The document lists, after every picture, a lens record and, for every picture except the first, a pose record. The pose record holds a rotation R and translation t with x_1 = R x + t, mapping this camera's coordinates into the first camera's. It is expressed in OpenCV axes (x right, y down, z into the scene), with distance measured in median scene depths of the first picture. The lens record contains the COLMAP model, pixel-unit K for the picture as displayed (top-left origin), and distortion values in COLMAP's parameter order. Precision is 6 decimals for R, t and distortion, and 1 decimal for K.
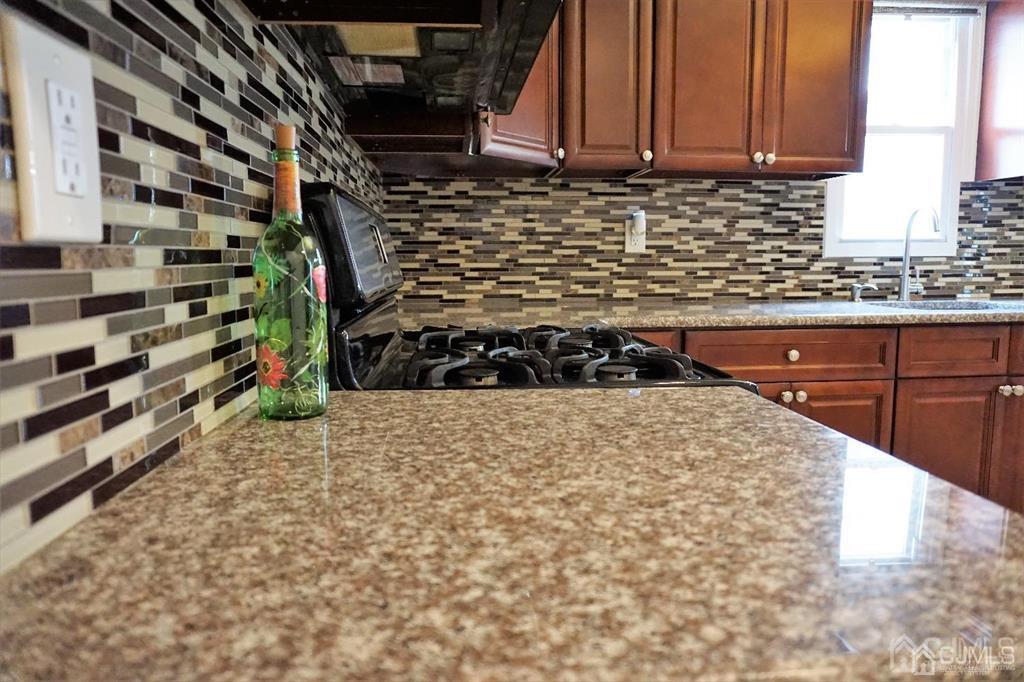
lens RADIAL K [[686.7, 0, 517.6], [0, 686.7, 341.9], [0, 0, 1]] dist [-0.049490, 0.036576]
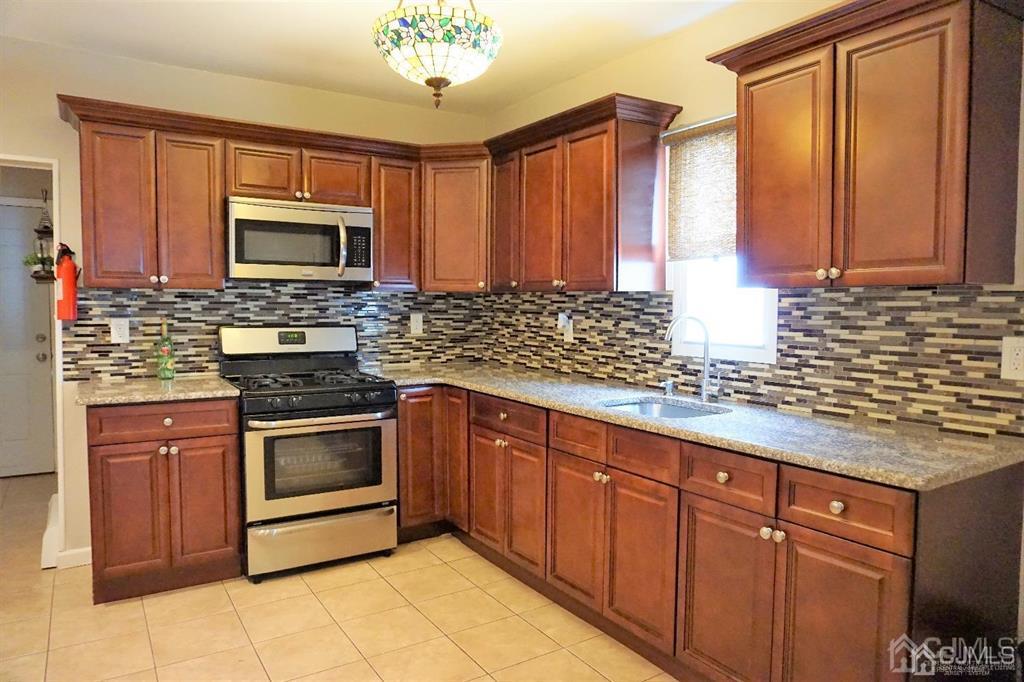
lens RADIAL K [[686.7, 0, 514.7], [0, 686.7, 339.6], [0, 0, 1]] dist [-0.049490, 0.036576]
pose [[0.459153, 0.059565, -0.886358, 1.454458], [-0.119172, 0.992861, 0.004988, -0.132963], [0.880328, 0.103339, 0.462973, 0.234129]]
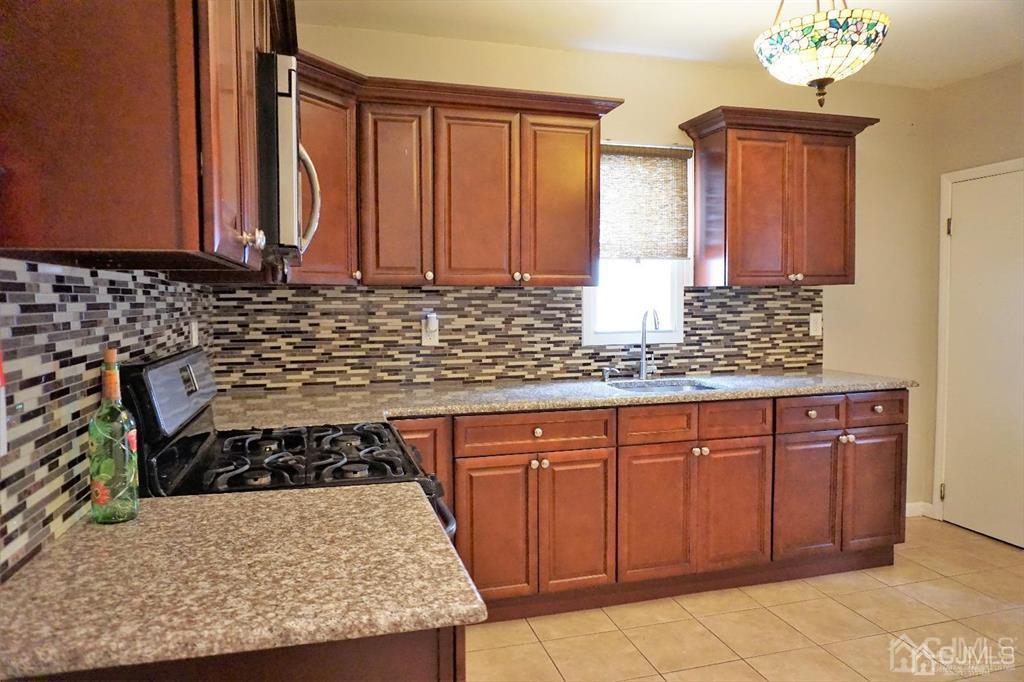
lens RADIAL K [[686.7, 0, 519.9], [0, 686.7, 343.8], [0, 0, 1]] dist [-0.049490, 0.036576]
pose [[0.981545, -0.010953, 0.190916, 0.097565], [0.022444, 0.998057, -0.058129, -0.060347], [-0.189908, 0.061341, 0.979884, -0.244717]]
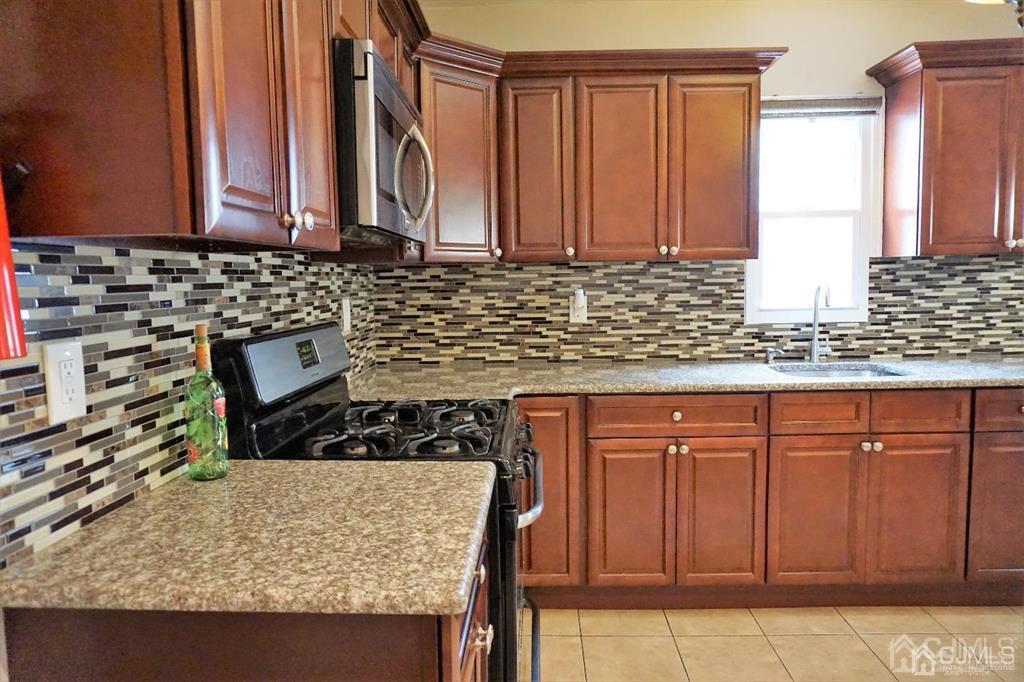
lens RADIAL K [[686.7, 0, 518.4], [0, 686.7, 342.8], [0, 0, 1]] dist [-0.049490, 0.036576]
pose [[0.992871, -0.000424, -0.119192, 0.218030], [-0.002961, 0.999597, -0.028223, -0.062365], [0.119156, 0.028375, 0.992470, -0.220082]]
